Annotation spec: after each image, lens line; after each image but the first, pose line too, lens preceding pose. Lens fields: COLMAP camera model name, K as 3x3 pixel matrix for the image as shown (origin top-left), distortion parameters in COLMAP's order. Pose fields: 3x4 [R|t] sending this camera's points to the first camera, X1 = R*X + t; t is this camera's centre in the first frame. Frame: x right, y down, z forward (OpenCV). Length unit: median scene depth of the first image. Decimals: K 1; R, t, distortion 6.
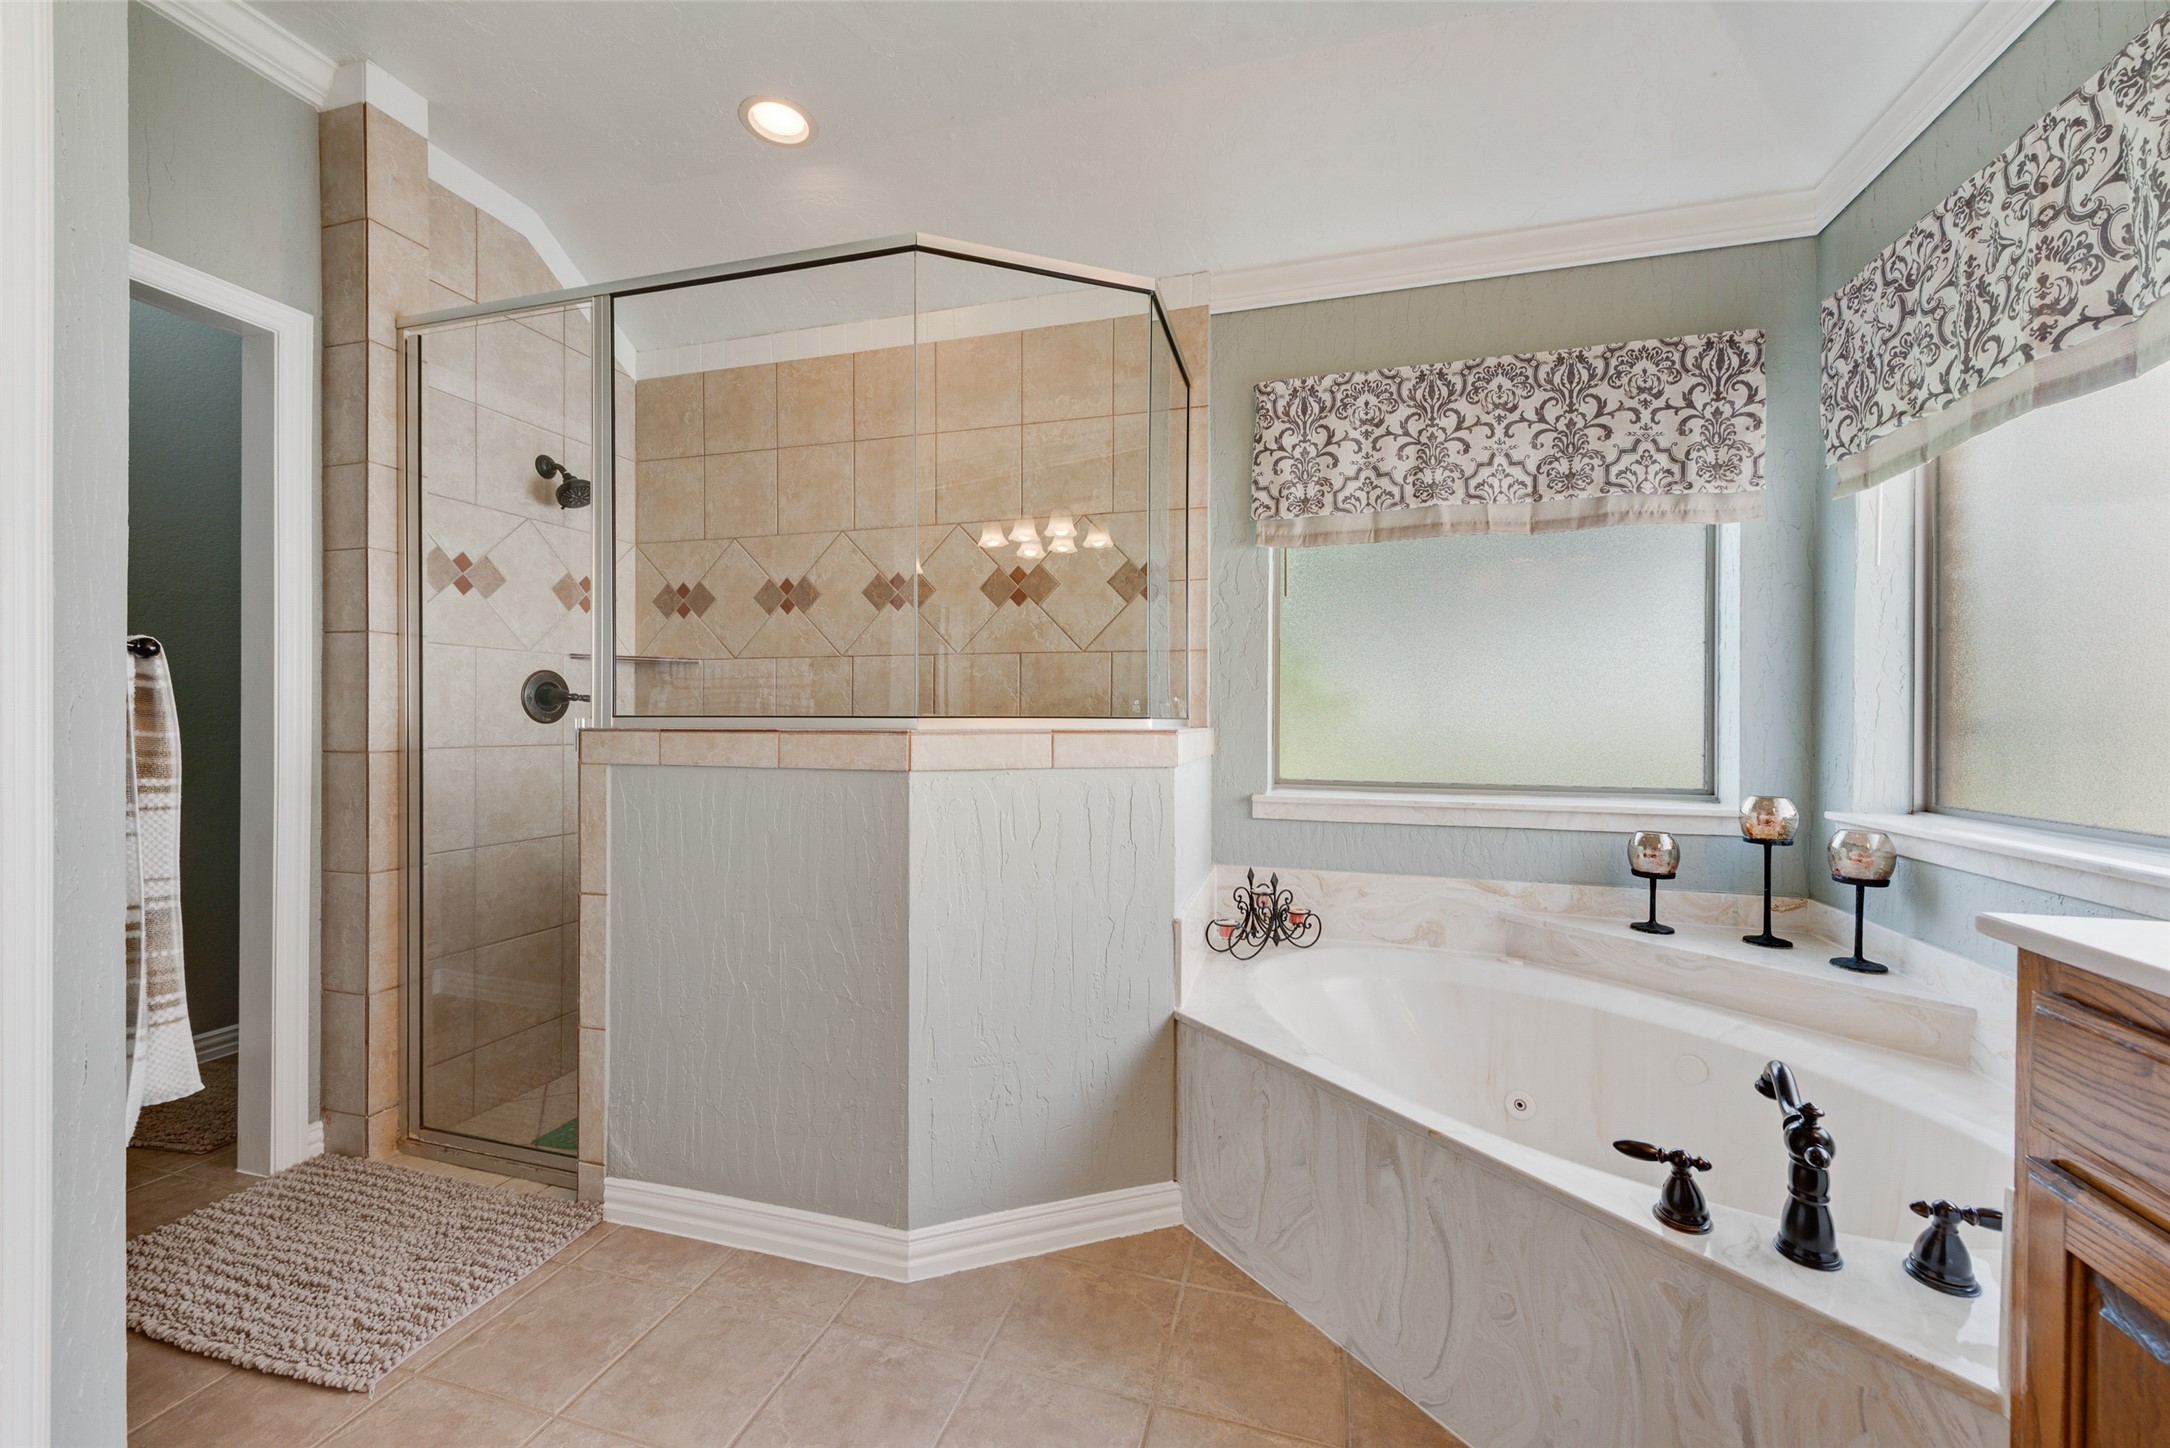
lens RADIAL K [[847.5, 0, 1075.6], [0, 847.5, 734.0], [0, 0, 1]] dist [0.014102, -0.006630]
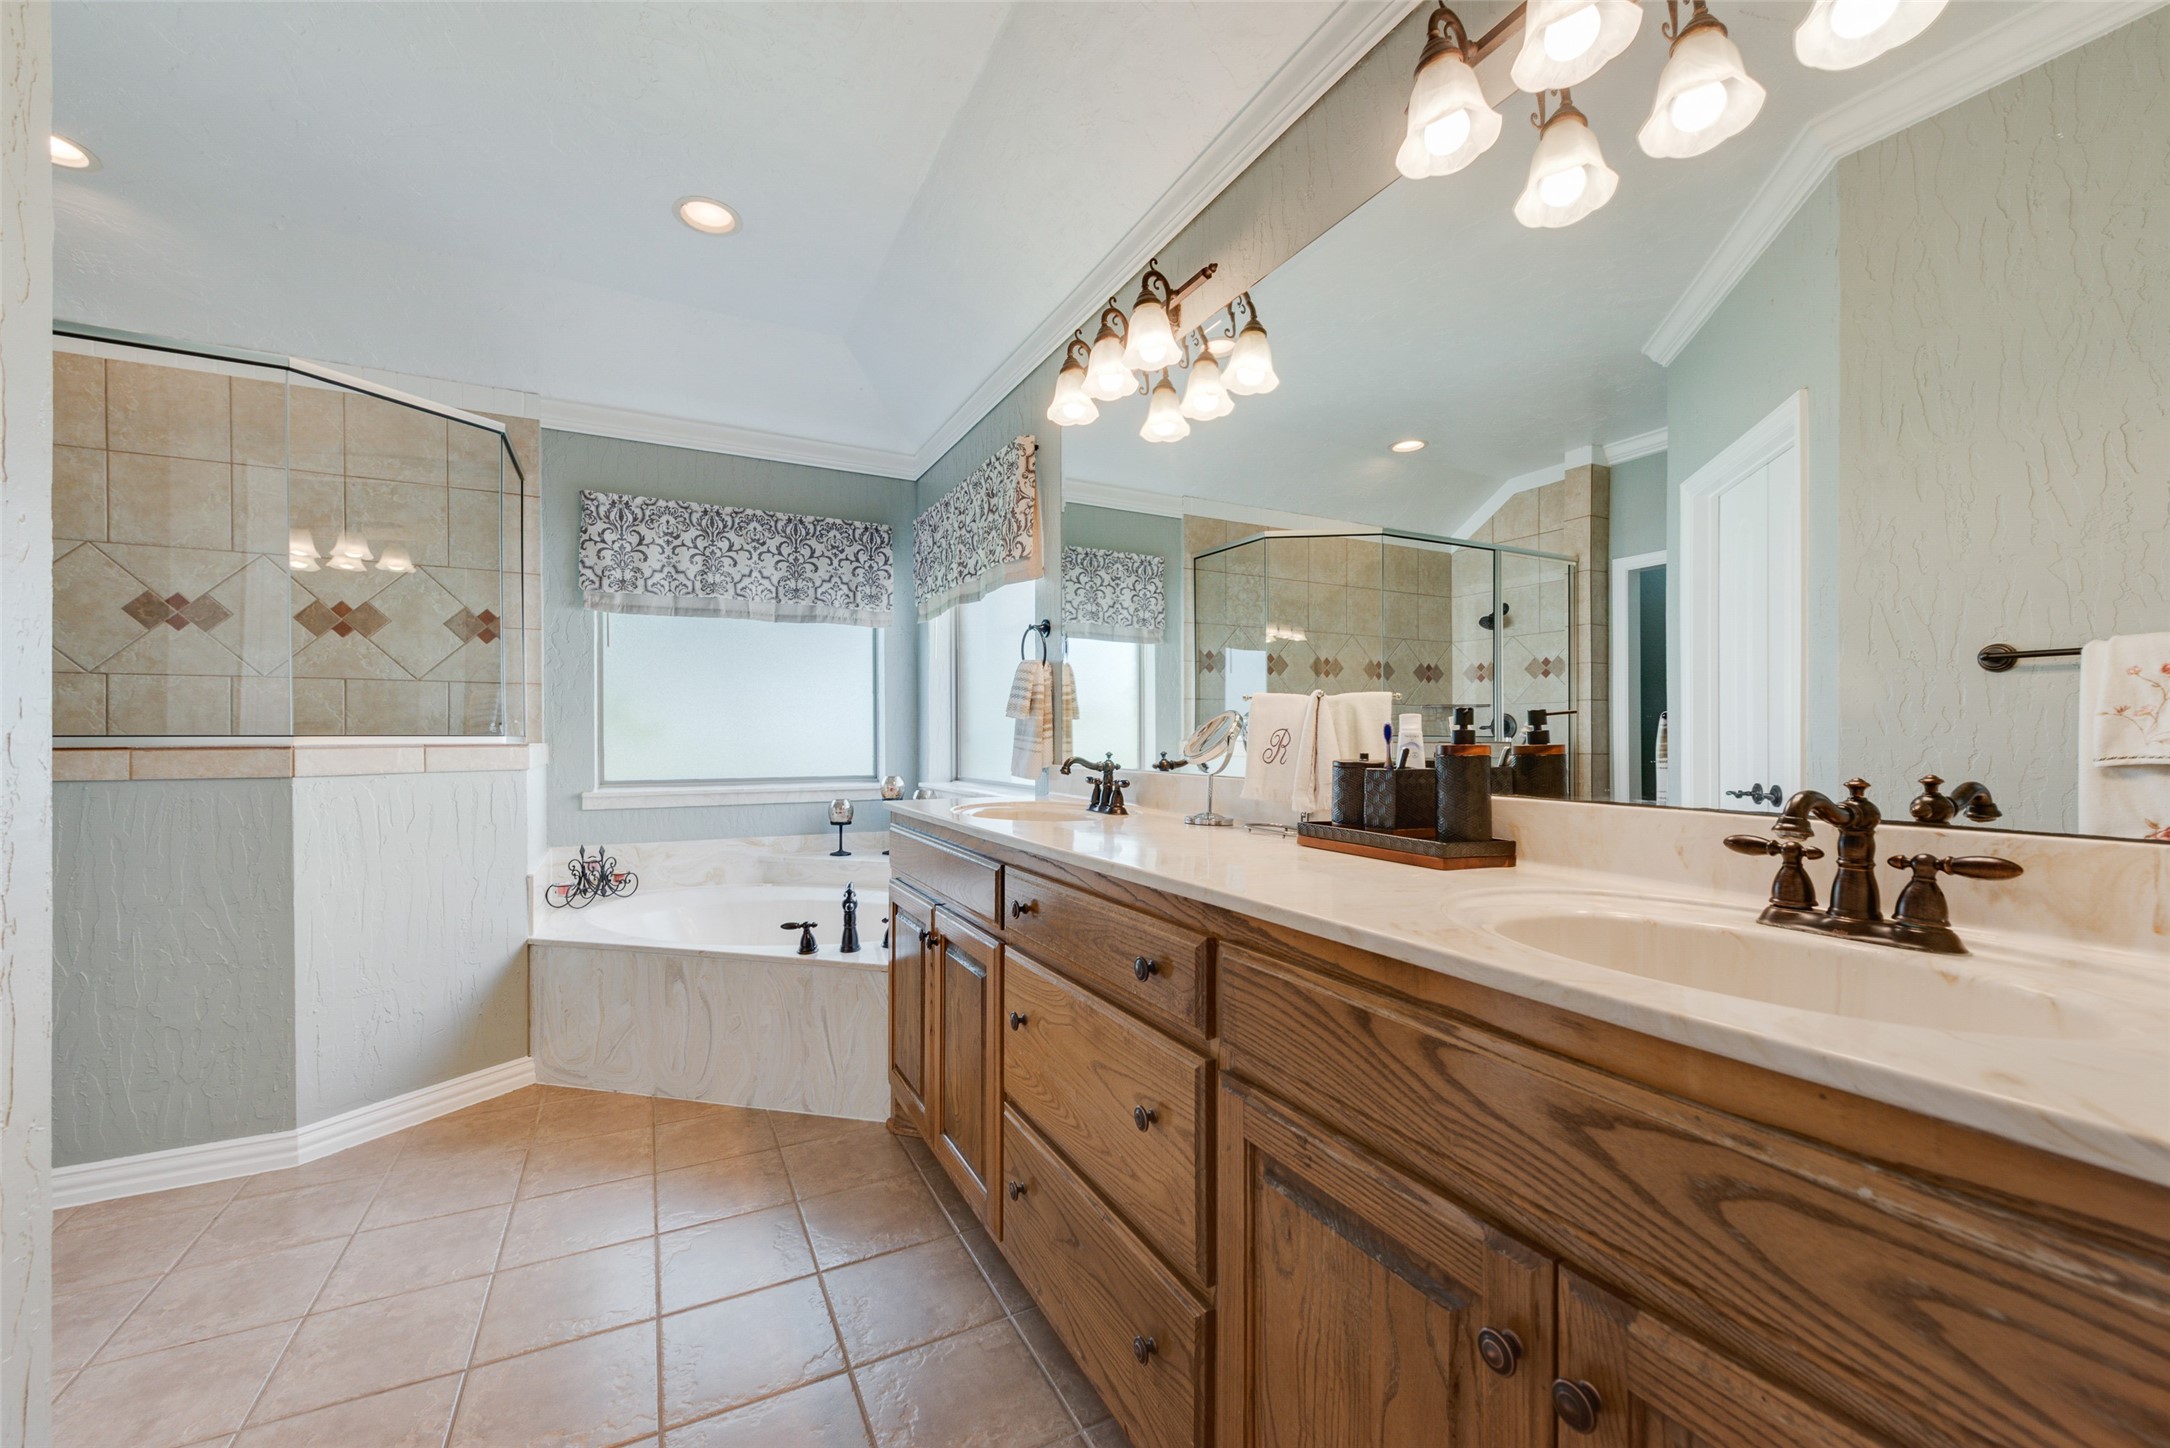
lens RADIAL K [[847.5, 0, 1075.6], [0, 847.5, 734.0], [0, 0, 1]] dist [0.014102, -0.006630]
pose [[0.727103, -0.002814, 0.686523, -0.162073], [0.017869, 0.999730, -0.014828, 0.013395], [-0.686296, 0.023049, 0.726957, -0.567382]]
